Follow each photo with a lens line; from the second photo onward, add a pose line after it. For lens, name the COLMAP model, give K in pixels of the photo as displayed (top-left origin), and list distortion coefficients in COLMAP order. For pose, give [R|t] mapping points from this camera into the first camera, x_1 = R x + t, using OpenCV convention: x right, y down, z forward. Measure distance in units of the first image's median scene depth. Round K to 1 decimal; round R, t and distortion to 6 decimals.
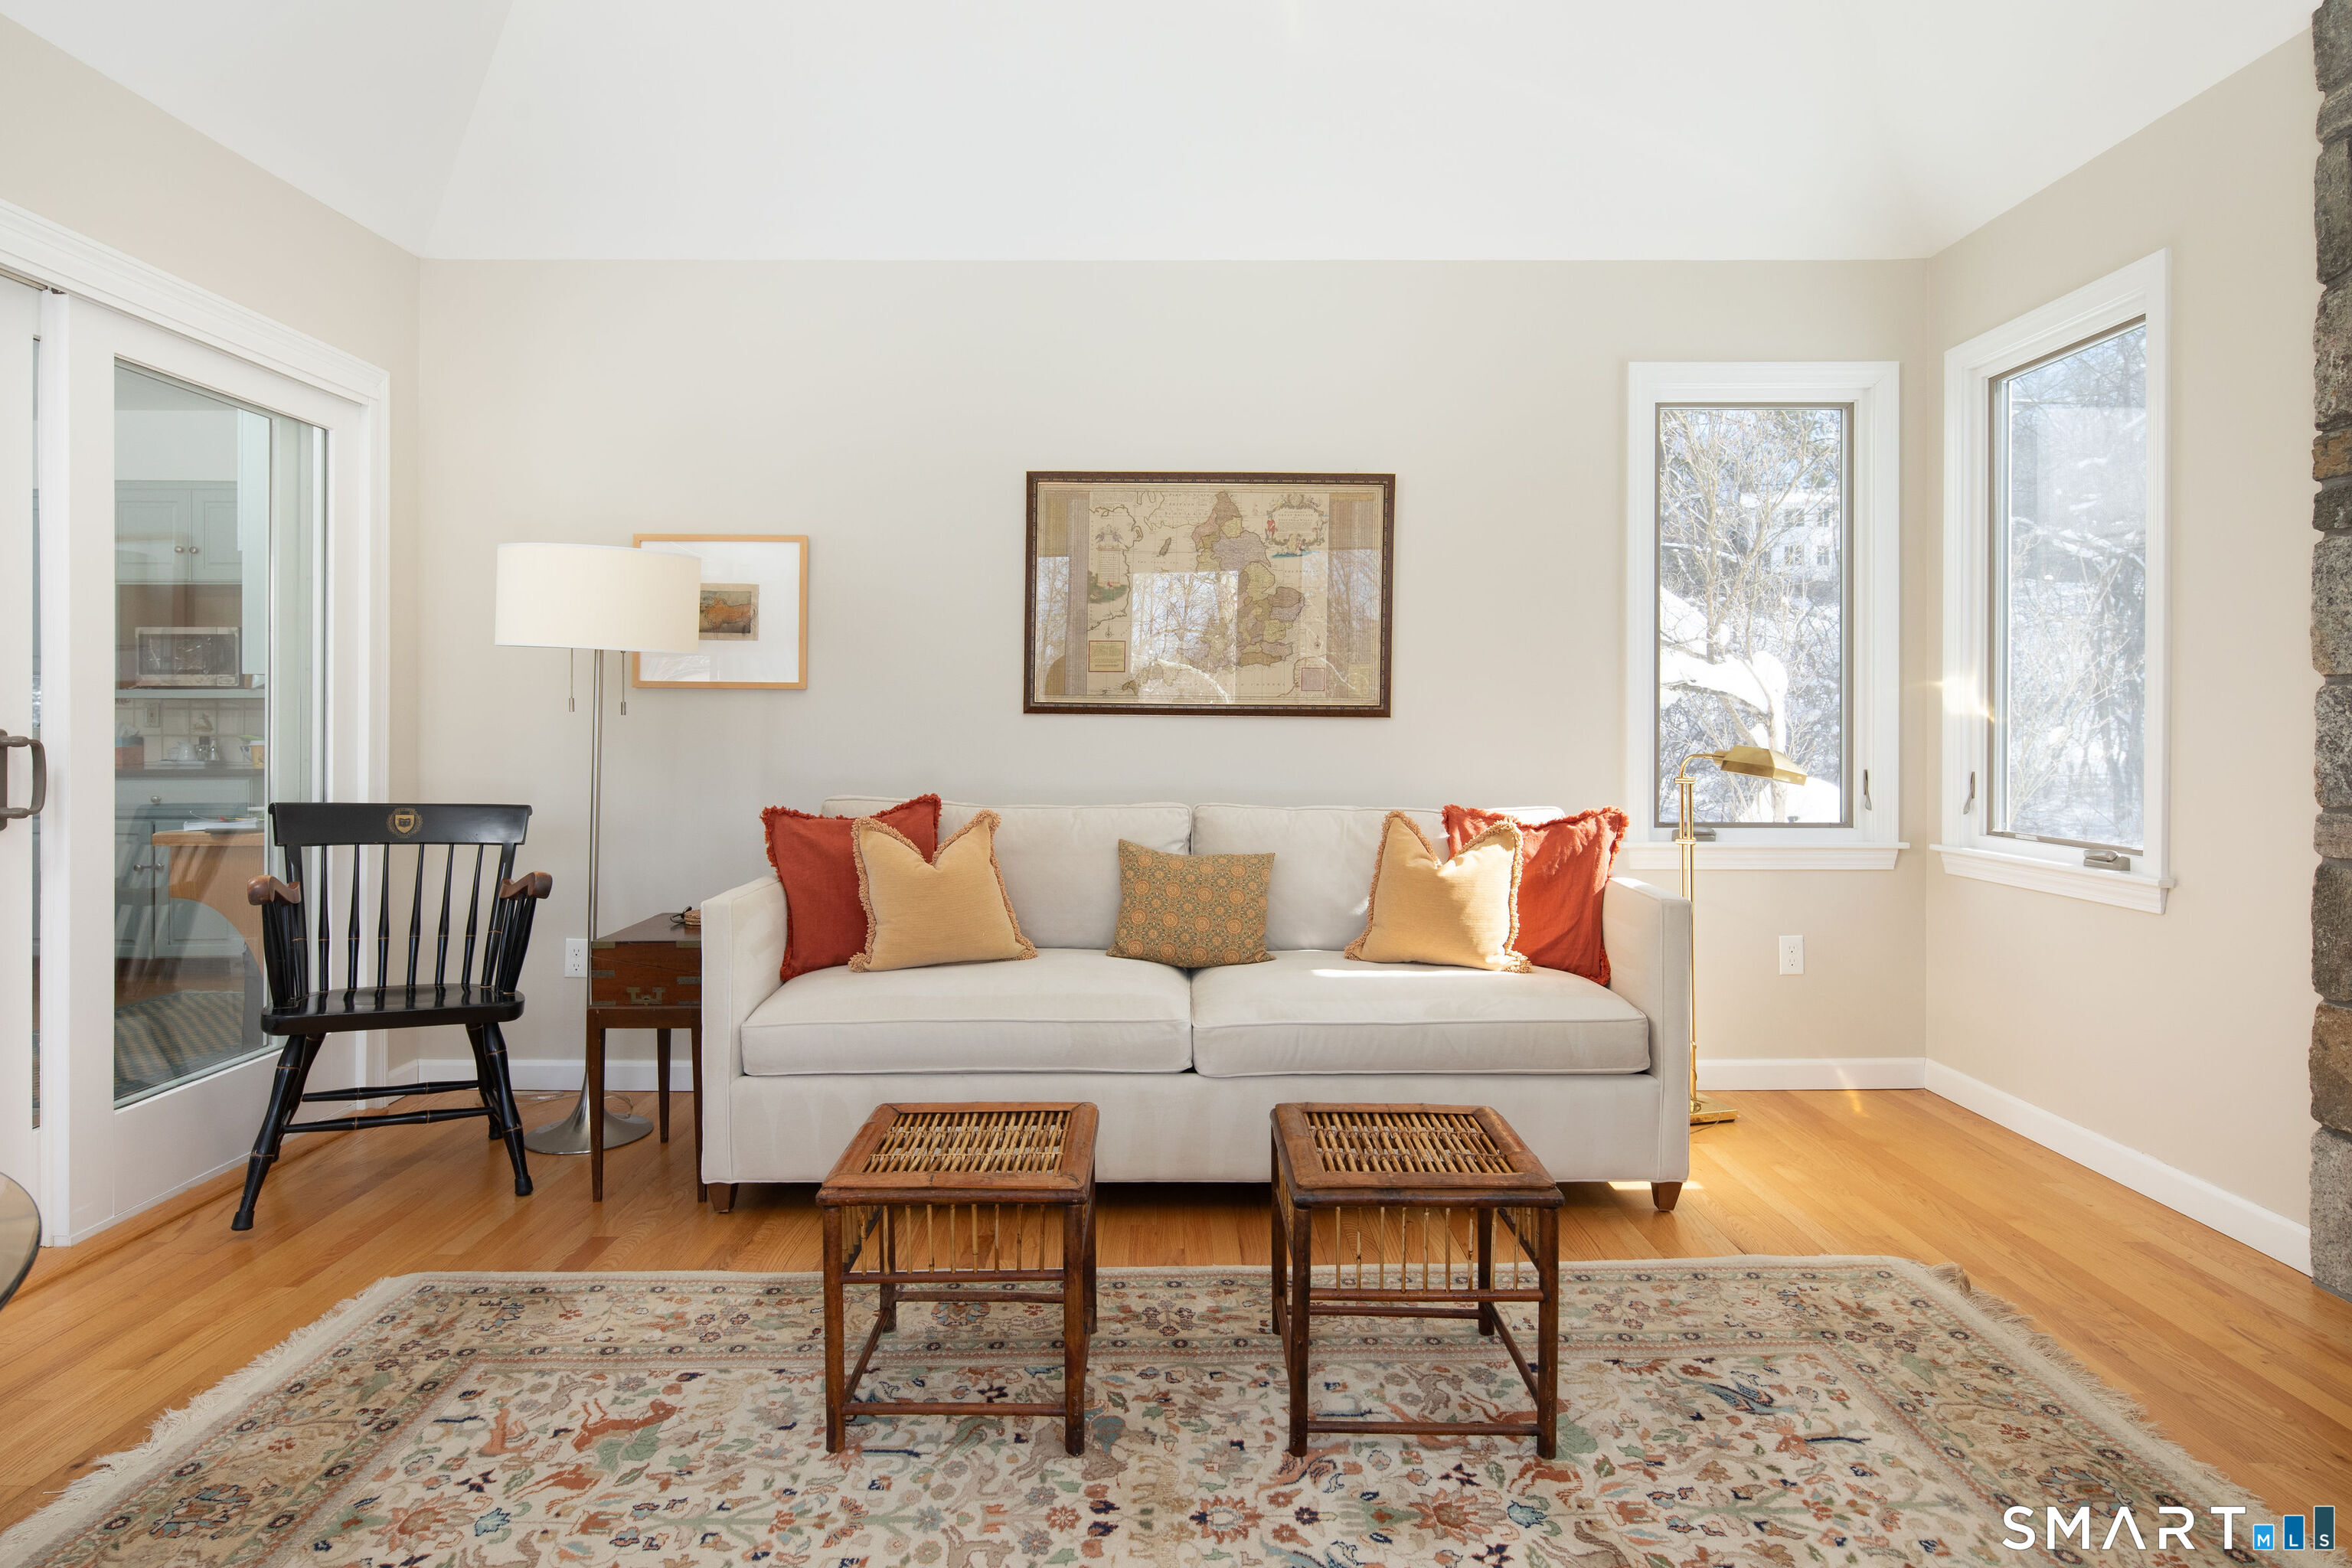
lens RADIAL K [[1248.0, 0, 1160.2], [0, 1248.0, 732.8], [0, 0, 1]] dist [-0.001924, 0.000945]
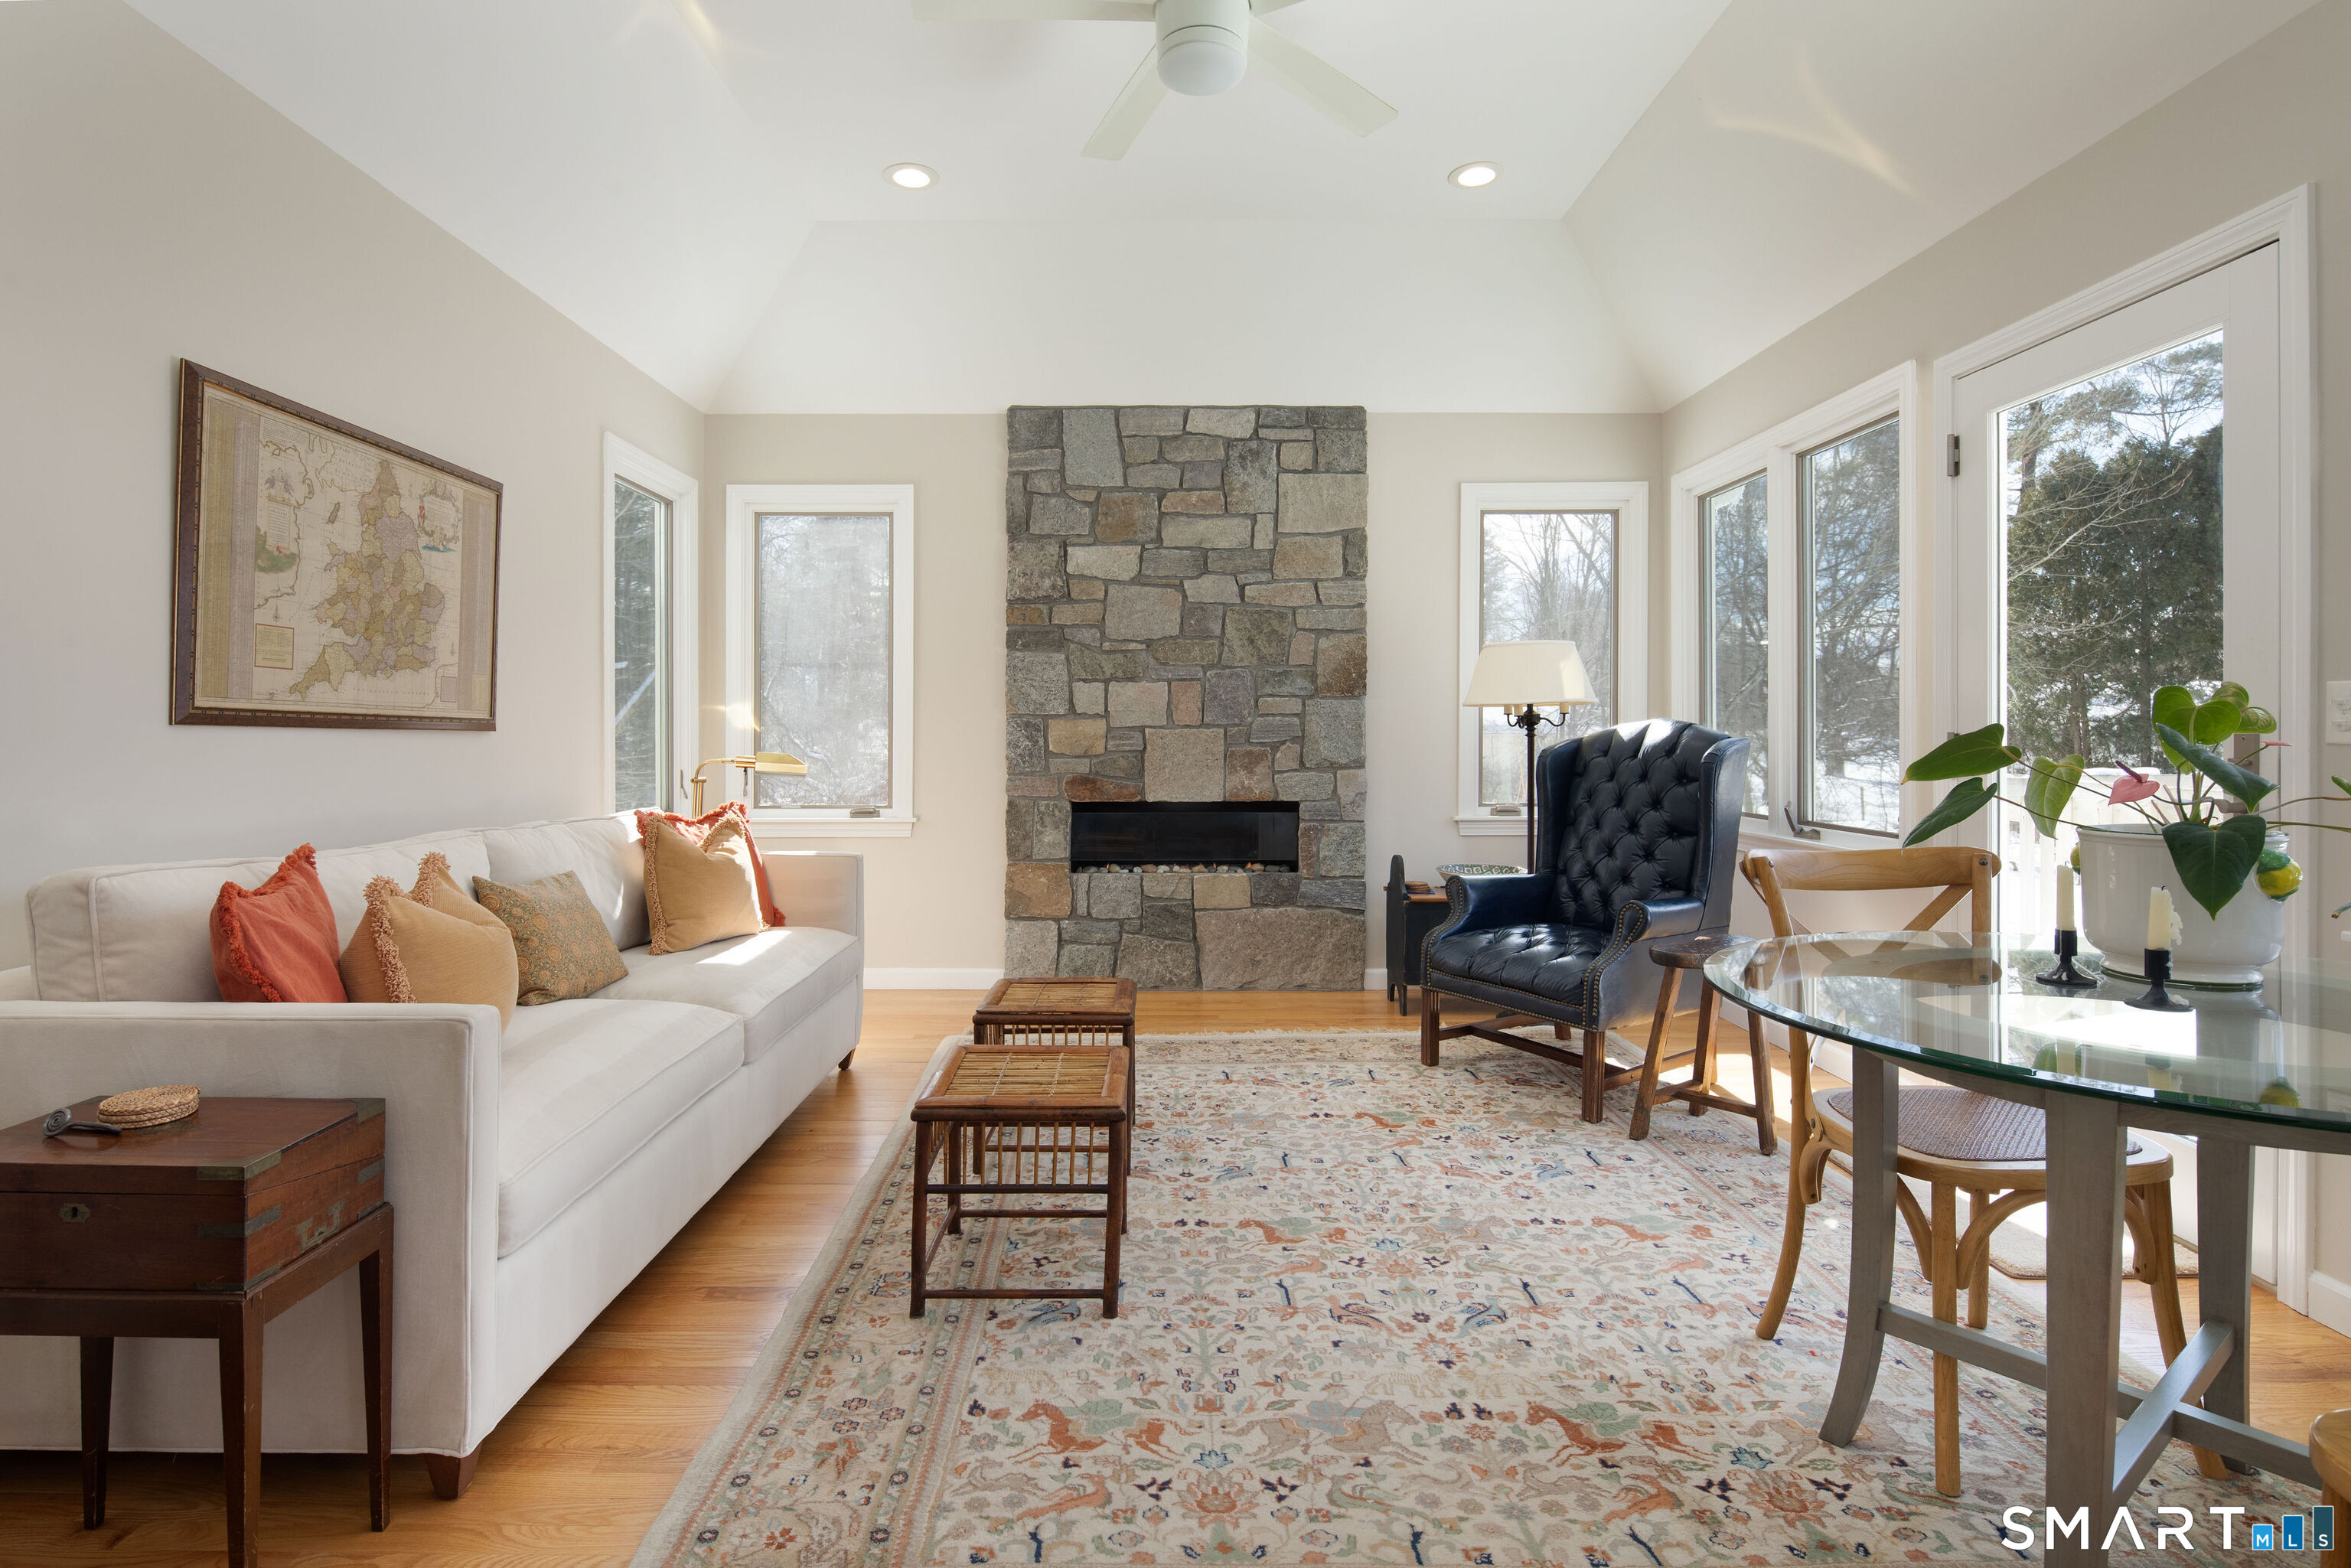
lens RADIAL K [[1142.6, 0, 1153.6], [0, 1142.6, 742.4], [0, 0, 1]] dist [-0.001192, -0.003273]
pose [[0.002248, -0.008346, 0.999963, -0.716049], [0.006161, 0.999946, 0.008332, -0.007331], [-0.999978, 0.006142, 0.002299, 0.483573]]
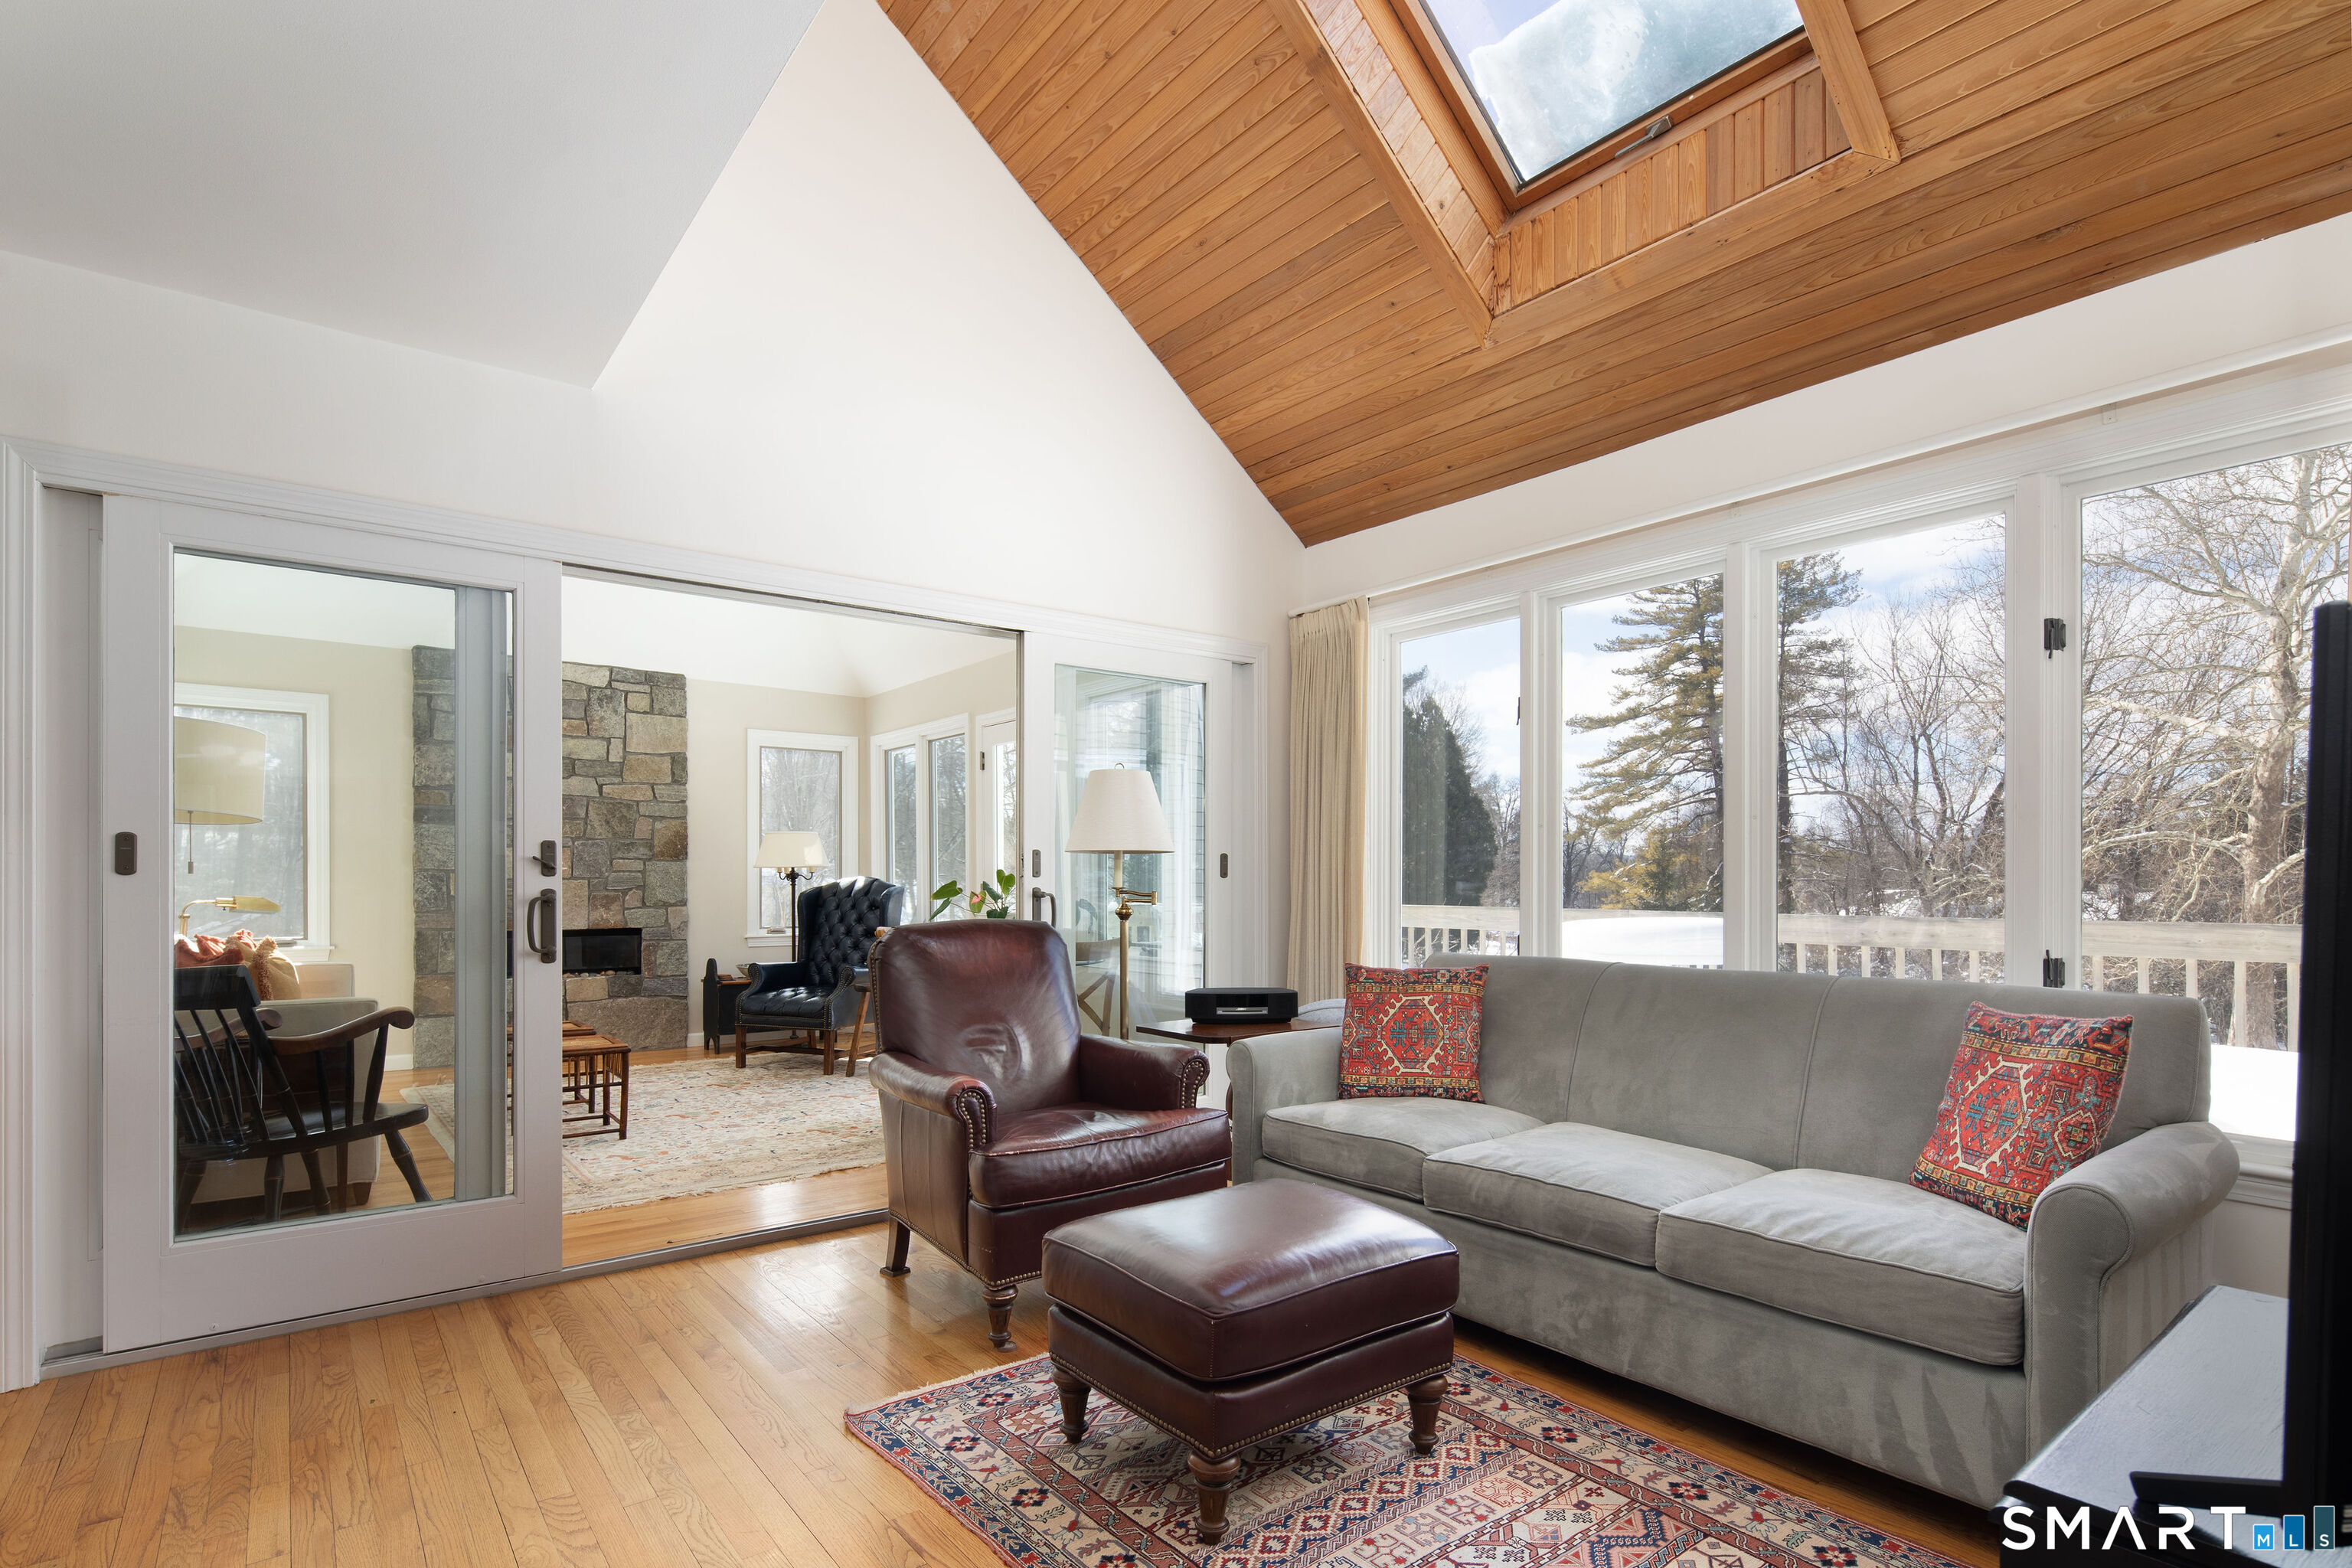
lens RADIAL K [[1143.1, 0, 1164.1], [0, 1143.1, 902.2], [0, 0, 1]] dist [-0.001192, -0.003273]
pose [[-0.605235, -0.013010, 0.795940, -1.566587], [0.003283, 0.999817, 0.018839, -0.007545], [-0.796040, 0.014015, -0.605082, 0.806814]]
